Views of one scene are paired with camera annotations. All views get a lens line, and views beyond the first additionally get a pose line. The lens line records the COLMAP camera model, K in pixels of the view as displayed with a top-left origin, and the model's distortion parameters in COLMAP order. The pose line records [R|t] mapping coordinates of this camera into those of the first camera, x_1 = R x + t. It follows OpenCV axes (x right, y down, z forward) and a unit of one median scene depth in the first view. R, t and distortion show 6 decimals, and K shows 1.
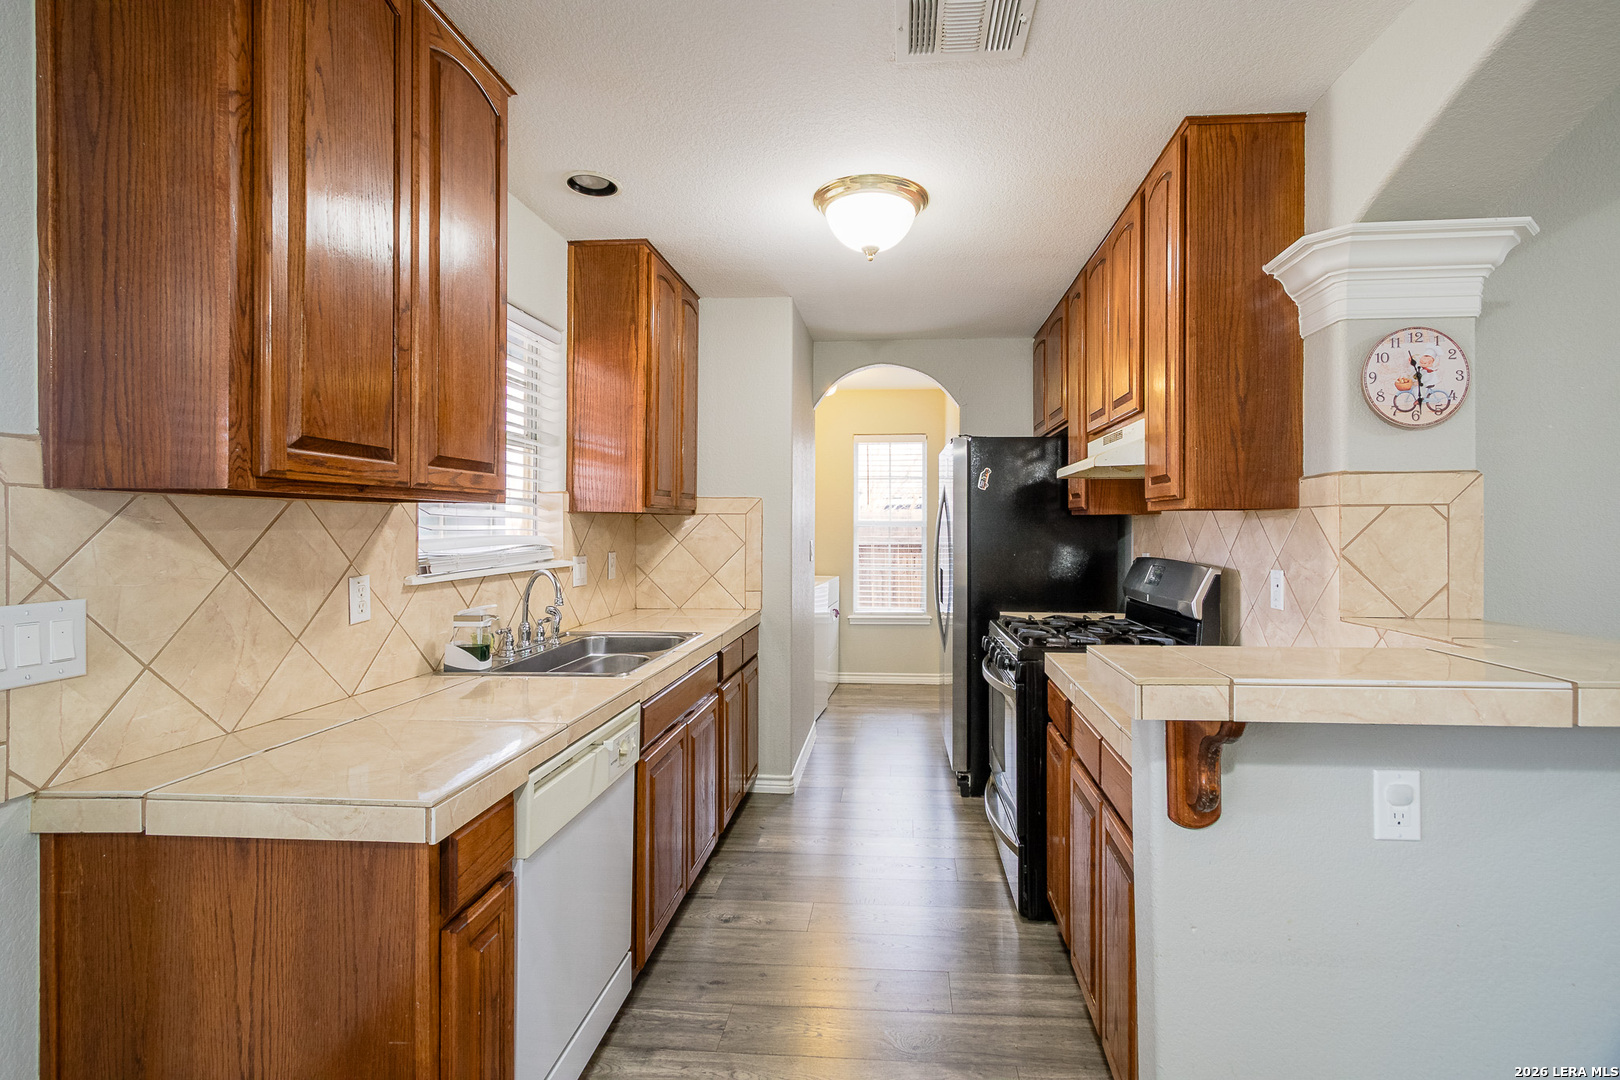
lens RADIAL K [[764.0, 0, 812.2], [0, 764.0, 526.4], [0, 0, 1]] dist [0.006473, 0.000962]
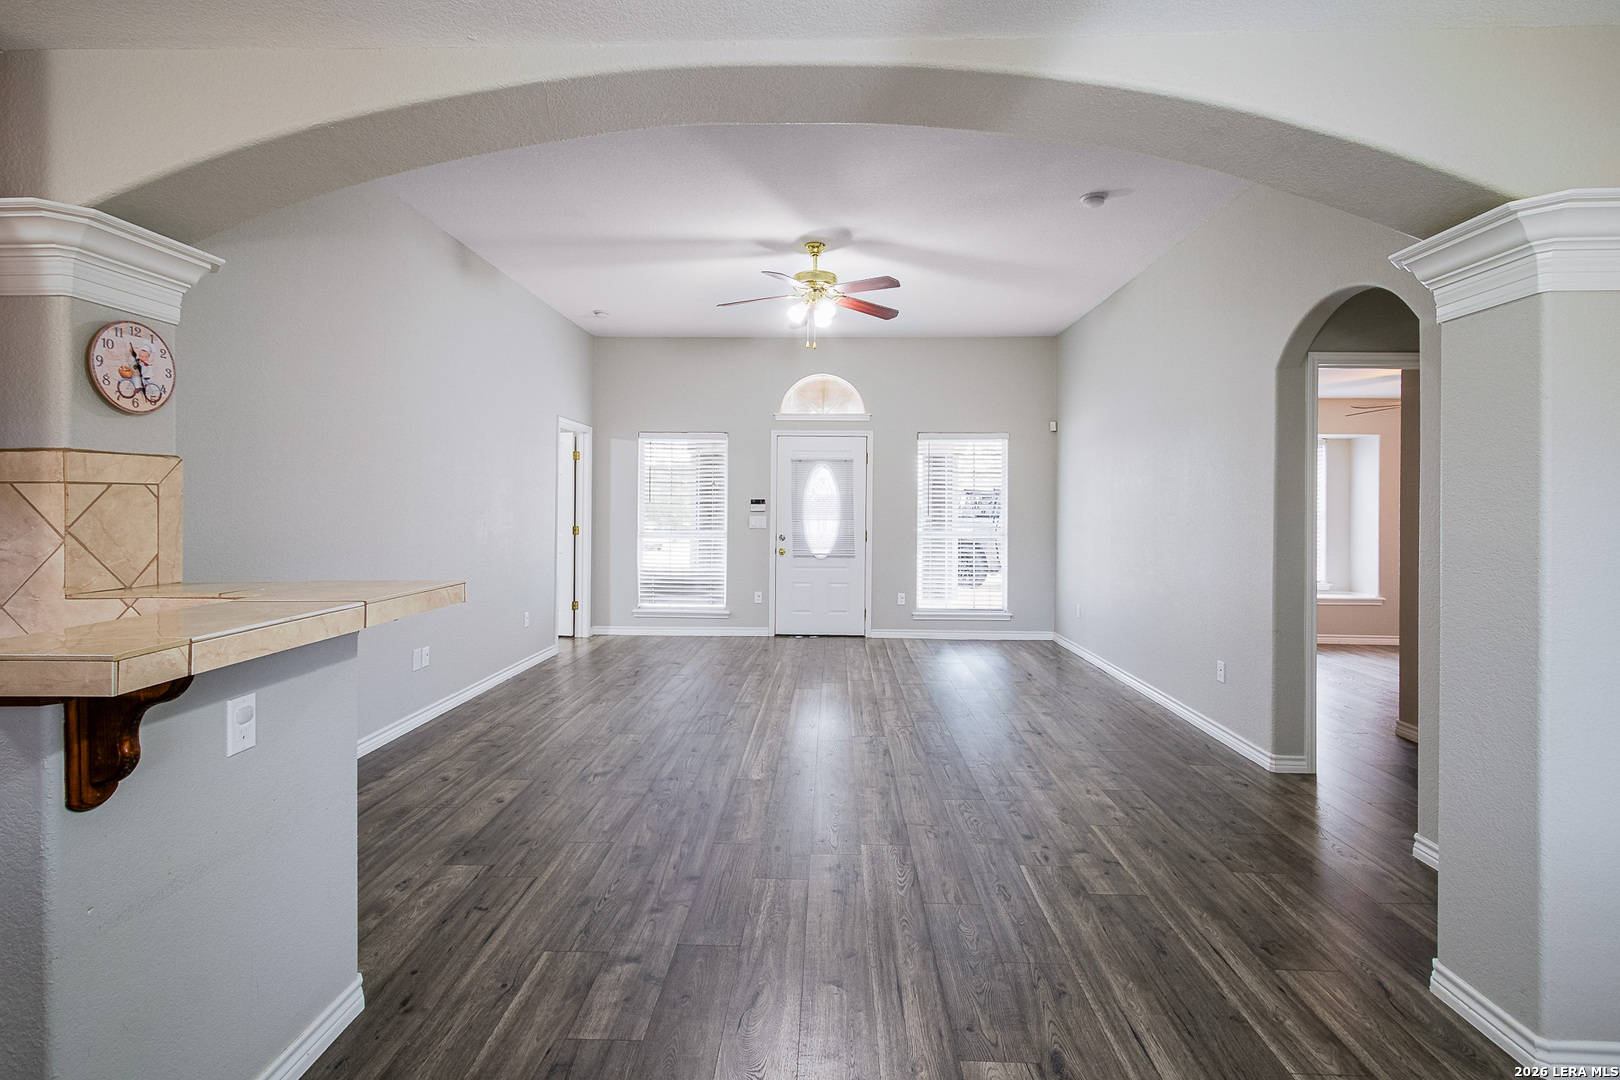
lens RADIAL K [[764.0, 0, 815.9], [0, 764.0, 508.2], [0, 0, 1]] dist [0.006473, 0.000962]
pose [[-0.035809, -0.005220, 0.999345, -0.347409], [0.000453, 0.999986, 0.005240, 0.001178], [-0.999359, 0.000640, -0.035806, 0.067197]]
